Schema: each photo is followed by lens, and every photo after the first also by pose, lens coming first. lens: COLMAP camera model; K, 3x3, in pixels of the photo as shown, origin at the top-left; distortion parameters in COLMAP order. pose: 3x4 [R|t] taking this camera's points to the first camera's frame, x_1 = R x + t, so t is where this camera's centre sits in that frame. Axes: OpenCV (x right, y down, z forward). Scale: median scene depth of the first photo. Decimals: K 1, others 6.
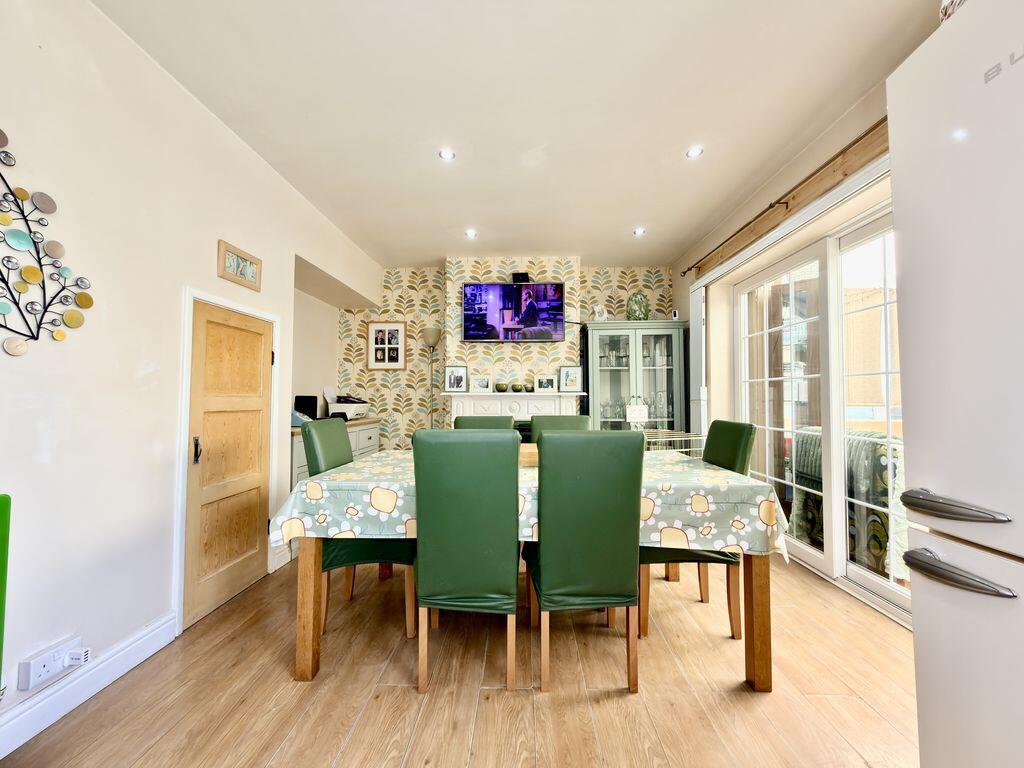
lens RADIAL K [[416.4, 0, 512.0], [0, 416.4, 384.0], [0, 0, 1]] dist [-0.001356, 0.000034]
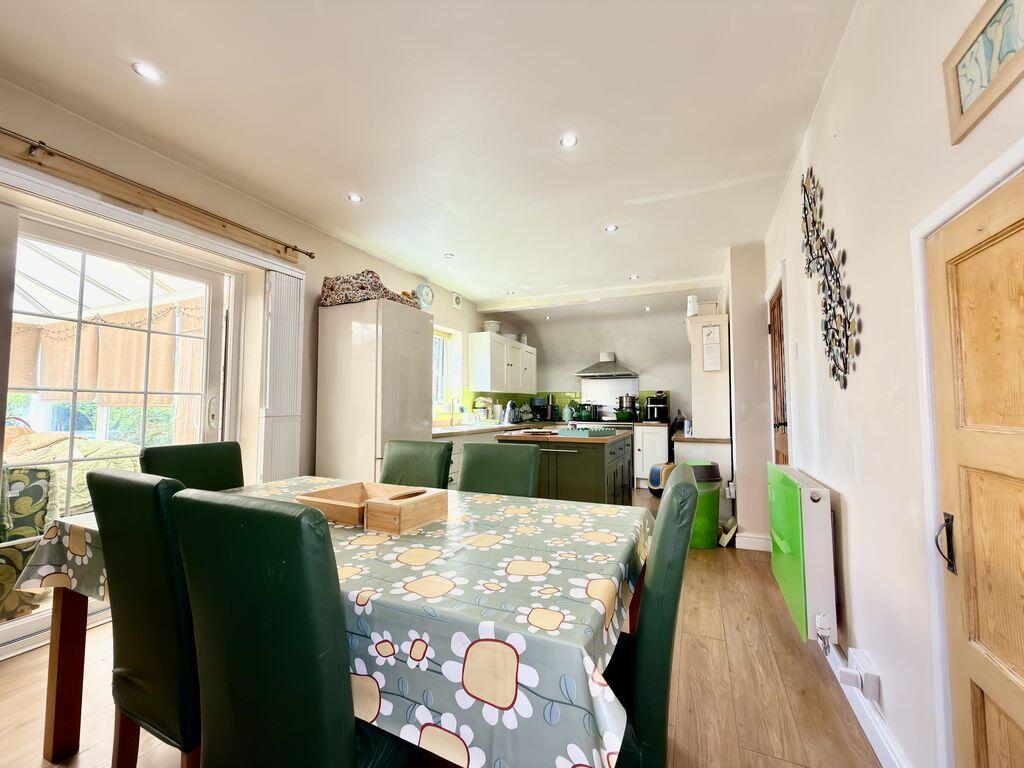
lens RADIAL K [[416.4, 0, 512.0], [0, 416.4, 384.0], [0, 0, 1]] dist [-0.001356, 0.000034]
pose [[-0.925817, 0.012955, 0.377751, -0.471355], [-0.020059, 0.996320, -0.083331, 0.025138], [-0.377441, -0.084726, -0.922150, 1.607557]]
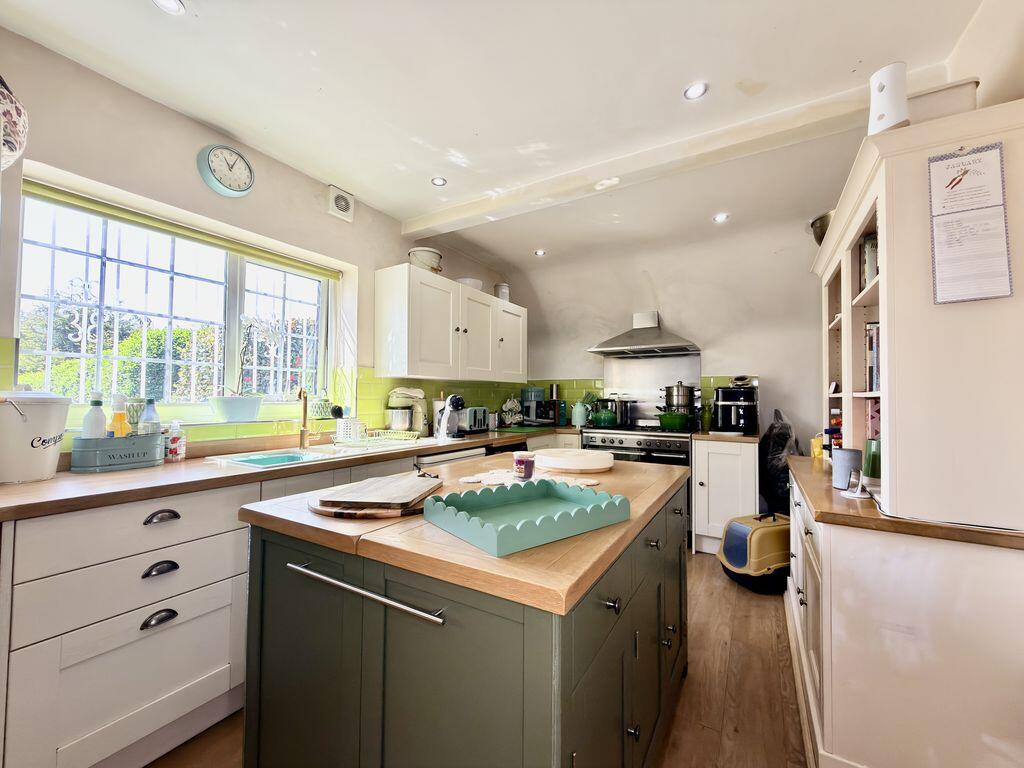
lens RADIAL K [[416.4, 0, 512.0], [0, 416.4, 384.0], [0, 0, 1]] dist [-0.001356, 0.000034]
pose [[-0.873512, 0.004962, 0.486778, -0.434691], [-0.026161, 0.998025, -0.057118, 0.005890], [-0.486099, -0.062628, -0.871657, 1.268129]]
